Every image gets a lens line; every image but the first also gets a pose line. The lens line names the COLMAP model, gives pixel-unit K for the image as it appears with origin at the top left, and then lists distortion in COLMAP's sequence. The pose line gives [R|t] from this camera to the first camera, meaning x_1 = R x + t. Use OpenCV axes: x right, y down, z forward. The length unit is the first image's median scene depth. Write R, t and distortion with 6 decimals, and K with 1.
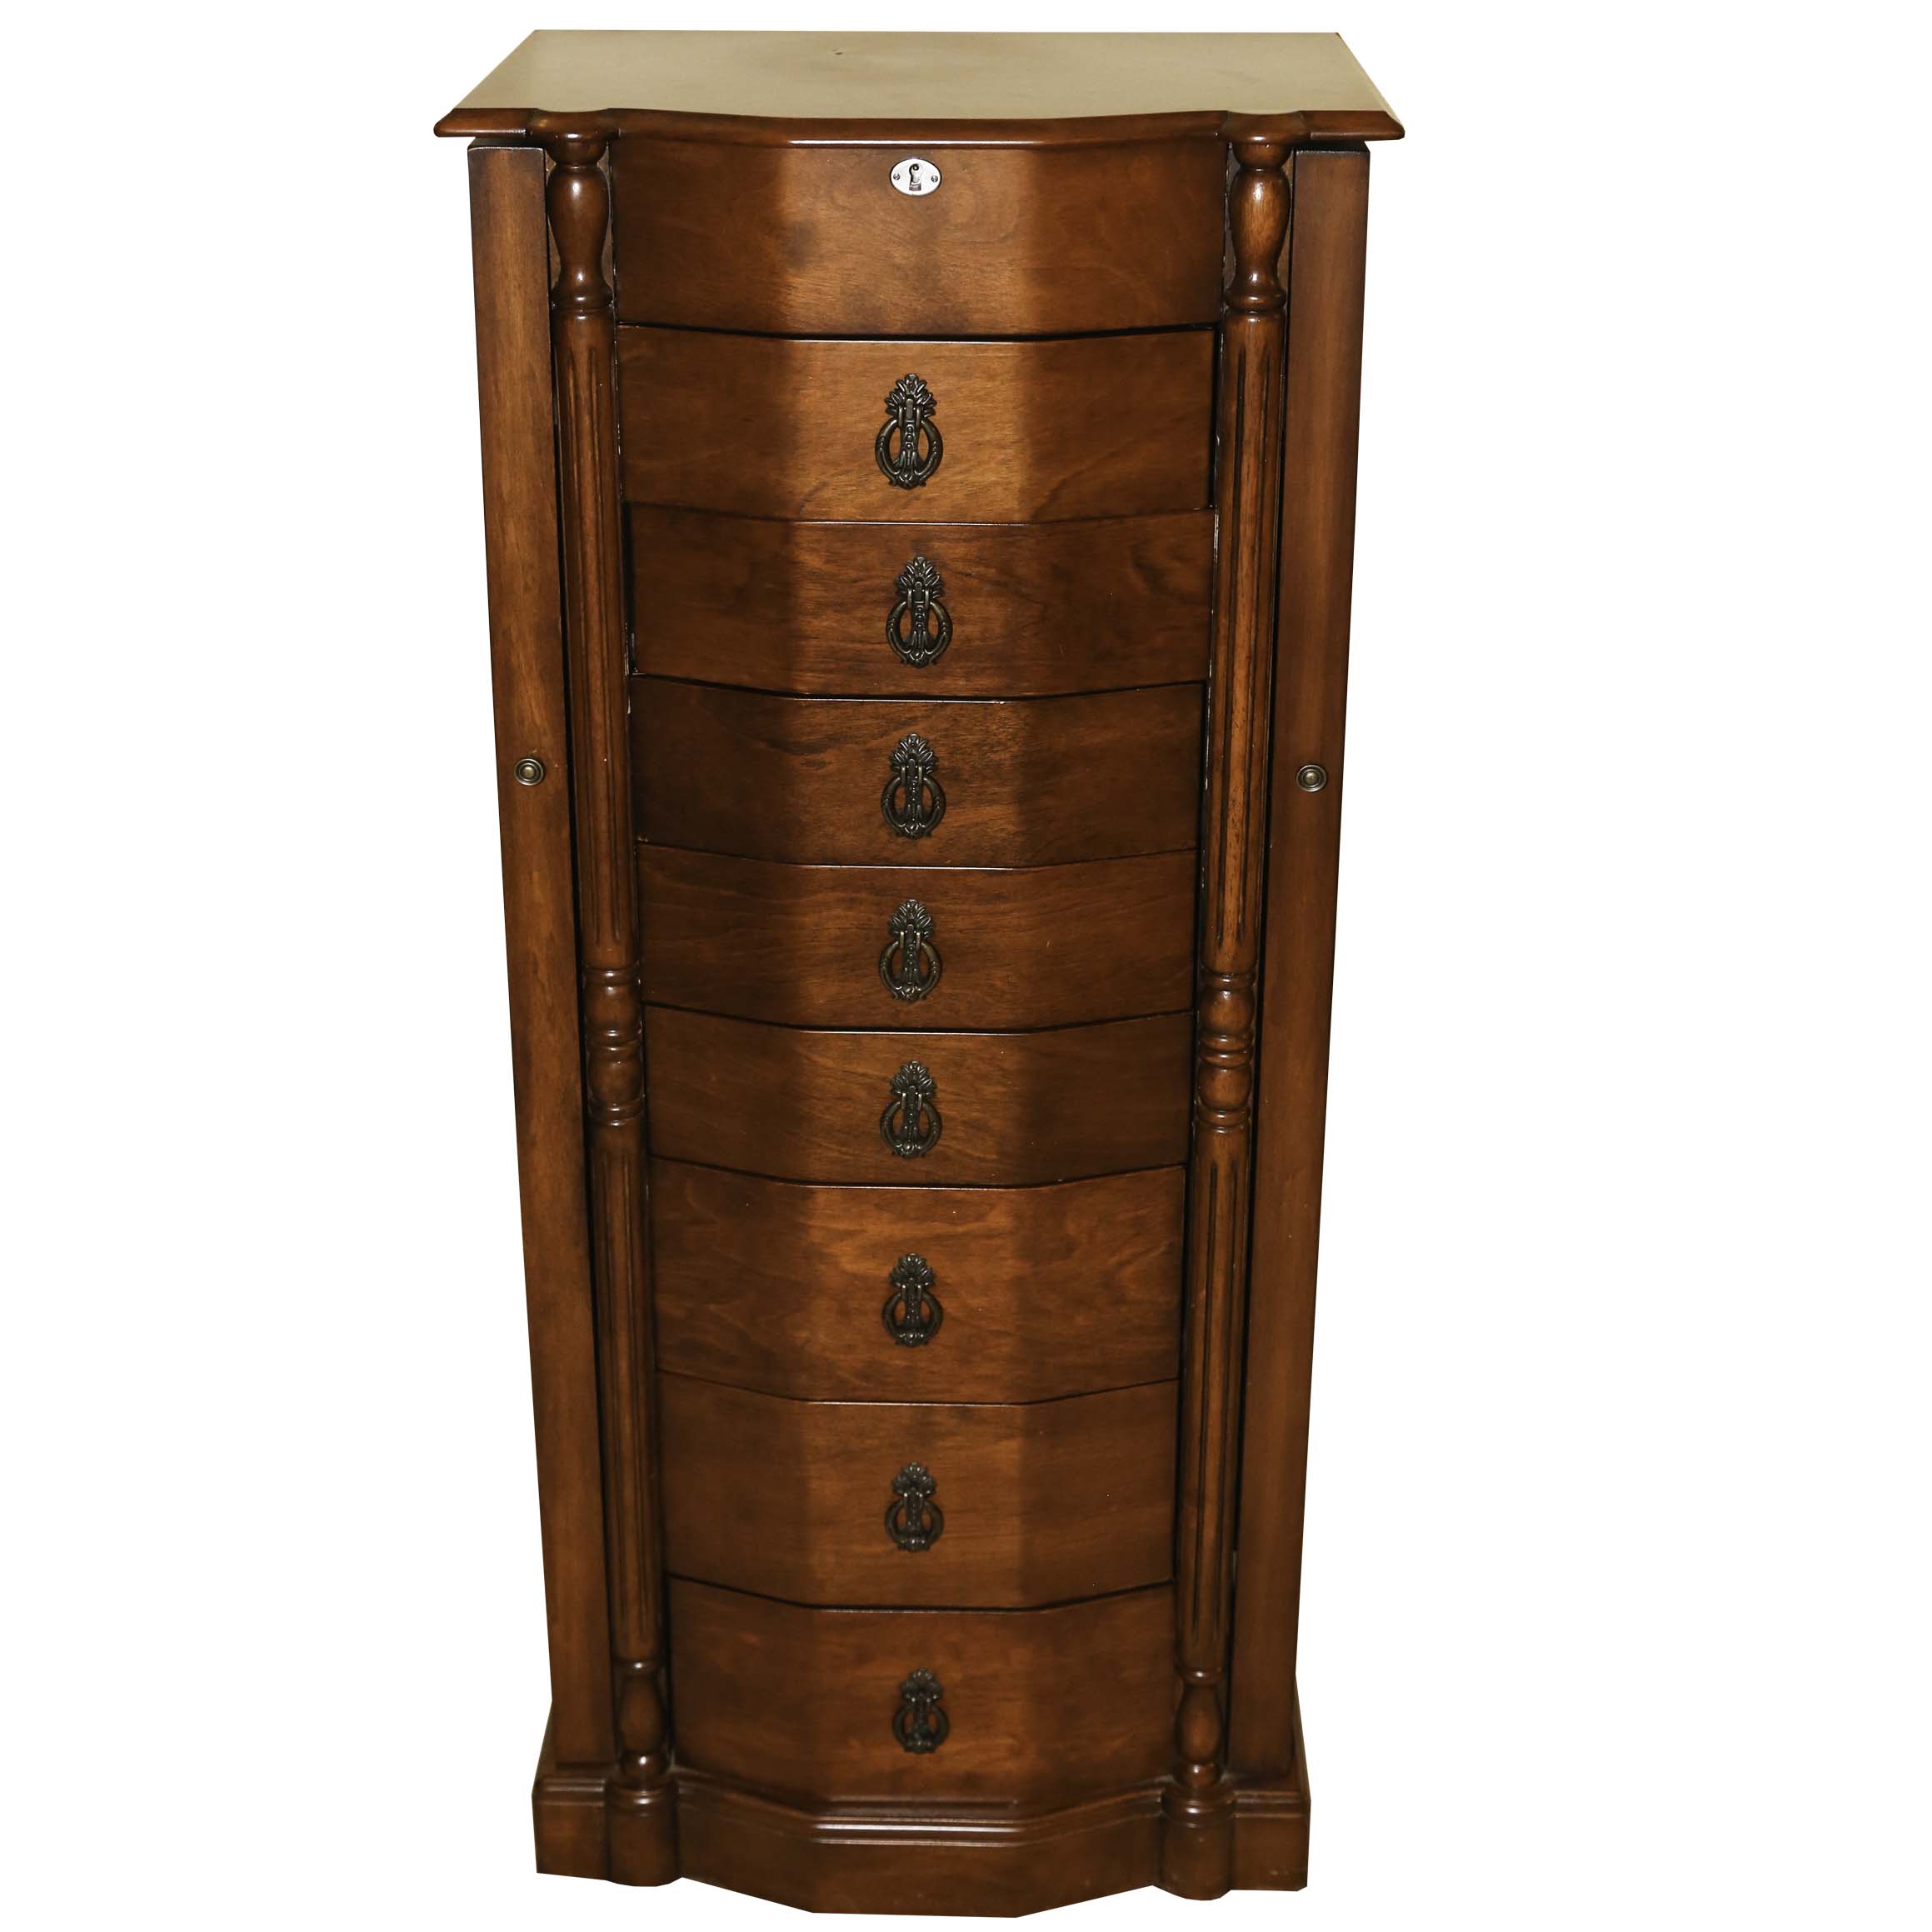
lens RADIAL K [[3372.5, 0, 910.0], [0, 3372.5, 955.5], [0, 0, 1]] dist [-0.034412, 0.000000]
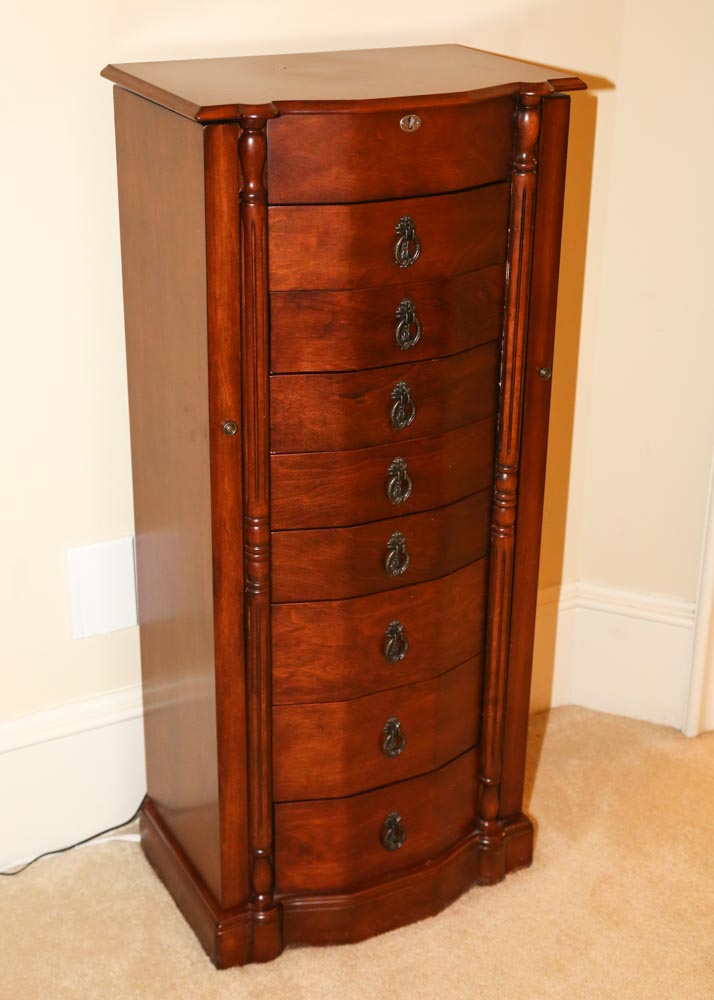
lens RADIAL K [[1497.5, 0, 360.5], [0, 1497.5, 479.1], [0, 0, 1]] dist [0.075868, 0.000000]
pose [[0.871633, -0.182991, 0.454720, -0.459456], [0.189259, 0.981400, 0.032159, -0.038027], [-0.452147, 0.058029, 0.890054, 0.145502]]
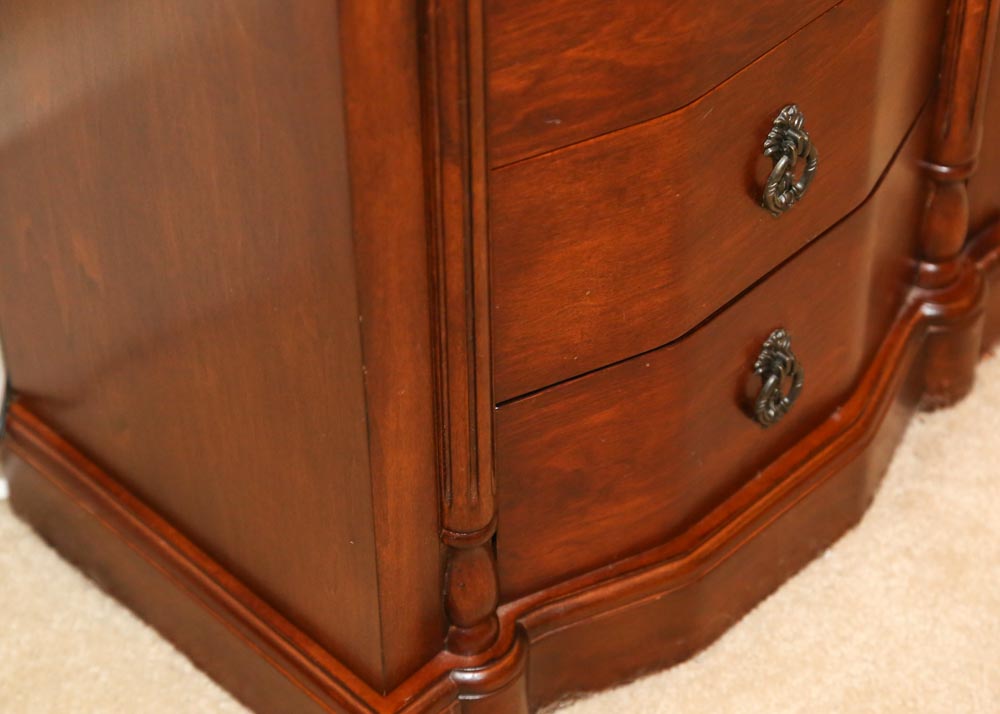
lens RADIAL K [[2964.9, 0, 570.8], [0, 2964.9, 349.3], [0, 0, 1]] dist [0.384208, 0.000000]
pose [[0.680630, -0.525527, 0.510455, -0.429088], [0.296000, 0.834603, 0.464567, -0.138204], [-0.670169, -0.165103, 0.723612, 0.576239]]
